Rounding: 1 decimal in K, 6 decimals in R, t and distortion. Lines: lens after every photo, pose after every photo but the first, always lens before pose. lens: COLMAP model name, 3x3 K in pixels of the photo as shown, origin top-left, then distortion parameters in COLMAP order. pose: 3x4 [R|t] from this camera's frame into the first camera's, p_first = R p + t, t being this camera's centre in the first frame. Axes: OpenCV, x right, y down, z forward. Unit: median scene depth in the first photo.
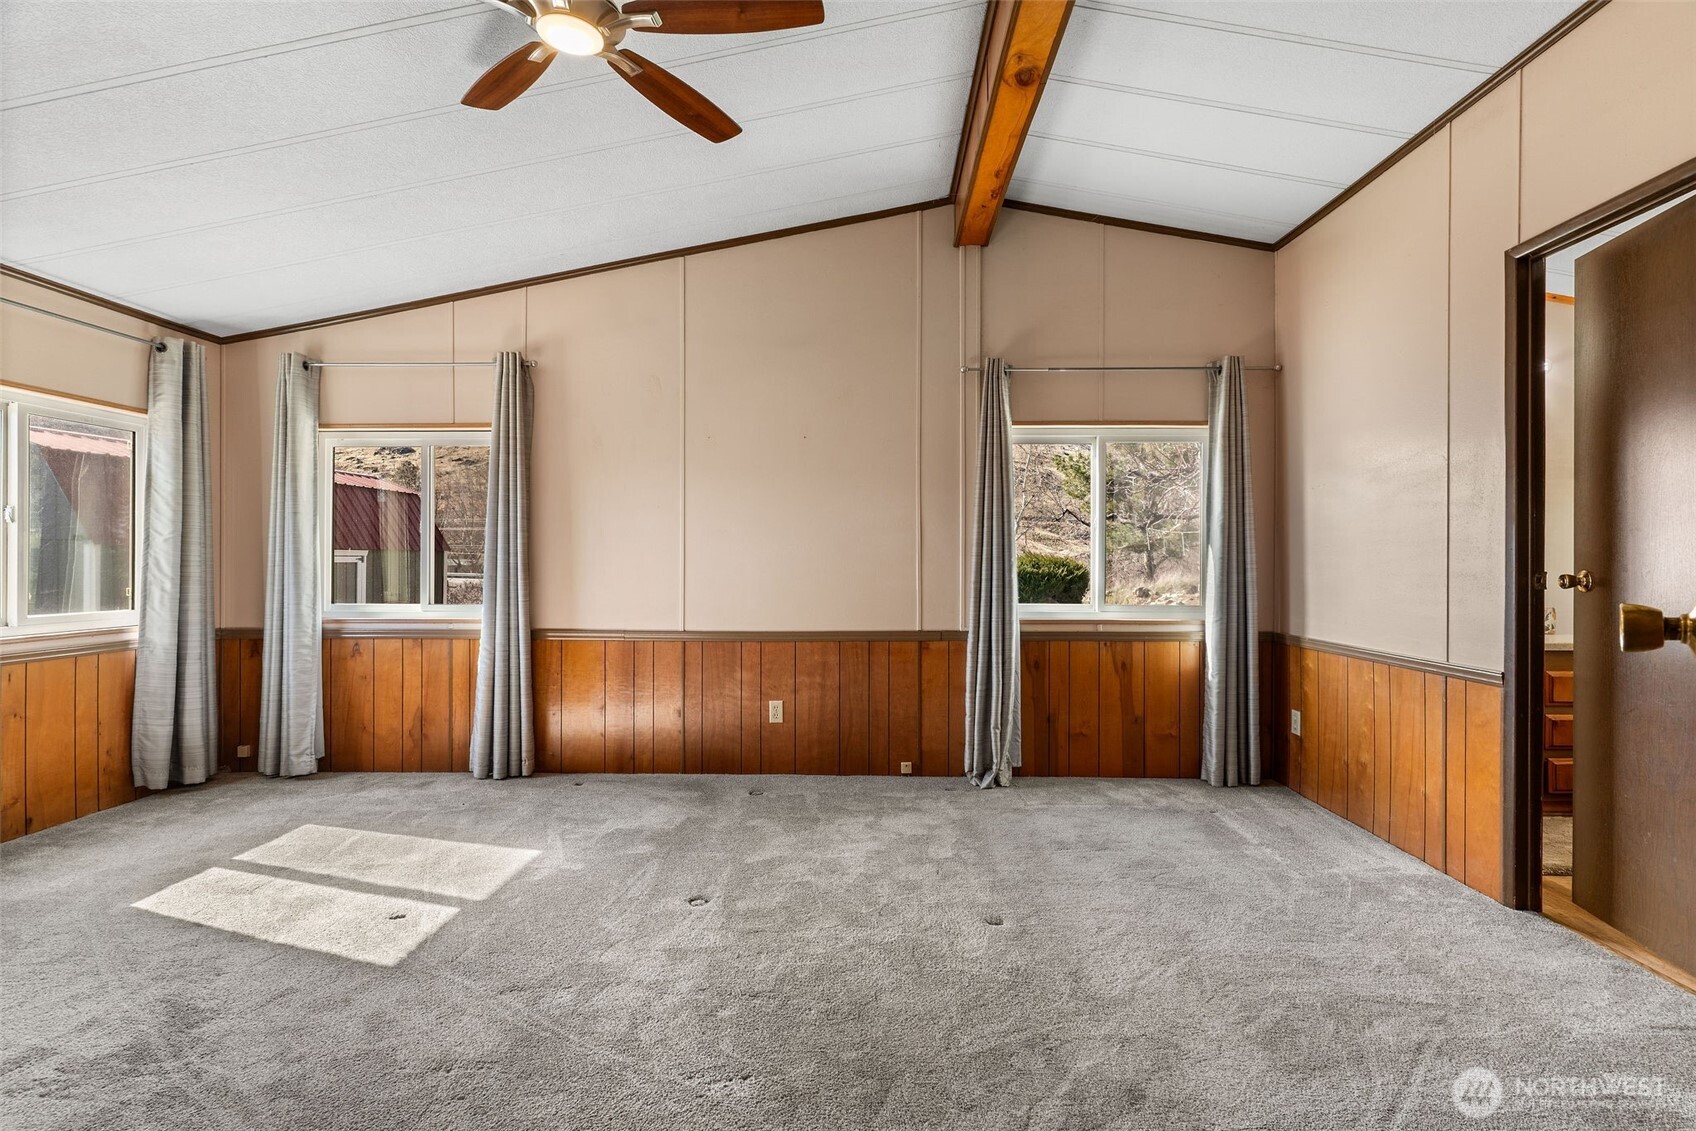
lens RADIAL K [[806.0, 0, 852.0], [0, 806.0, 558.7], [0, 0, 1]] dist [0.001476, -0.000696]
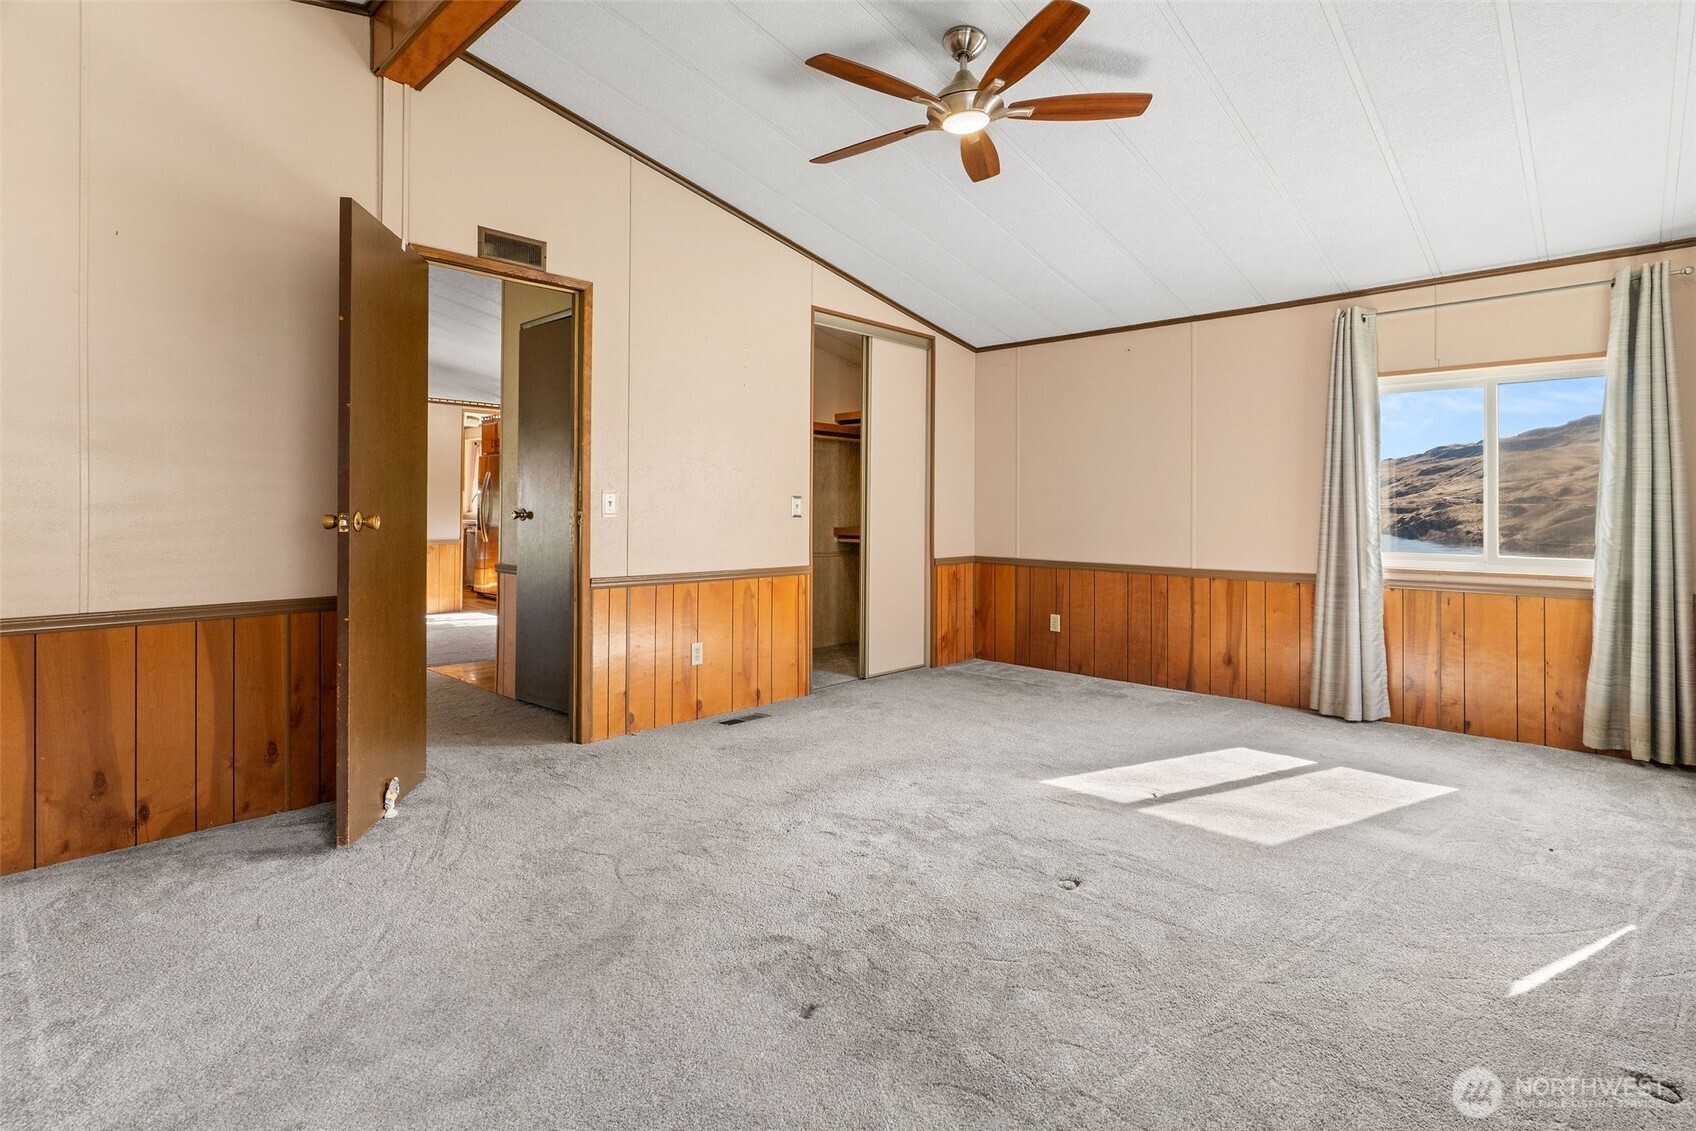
lens RADIAL K [[828.4, 0, 845.0], [0, 828.4, 483.9], [0, 0, 1]] dist [-0.000178, -0.000456]
pose [[-0.667620, -0.030933, -0.743859, 0.471307], [-0.009944, 0.999418, -0.032636, 0.014287], [0.744436, -0.014392, -0.667539, 1.005529]]
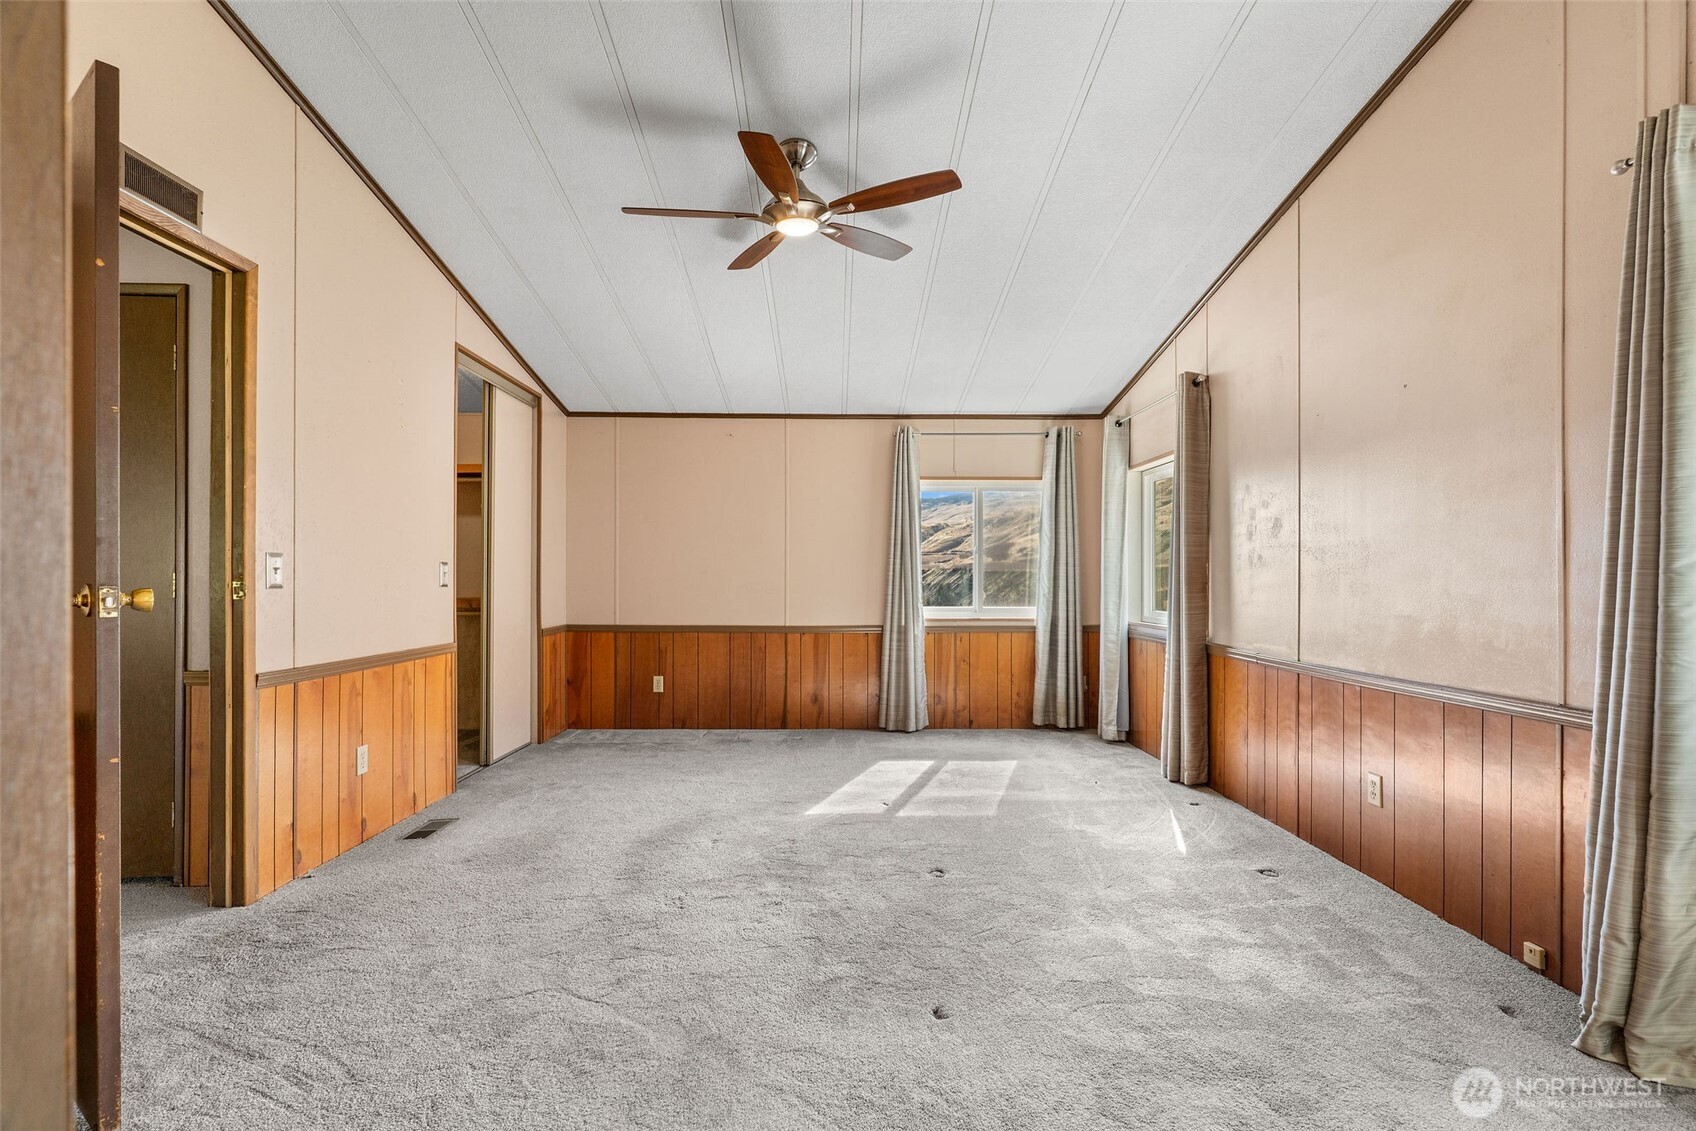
lens RADIAL K [[806.0, 0, 852.0], [0, 806.0, 558.7], [0, 0, 1]] dist [0.001476, -0.000696]
pose [[0.037147, -0.029050, -0.998887, 0.658275], [-0.002607, 0.999571, -0.029167, 0.017123], [0.999306, 0.003688, 0.037055, 0.593208]]
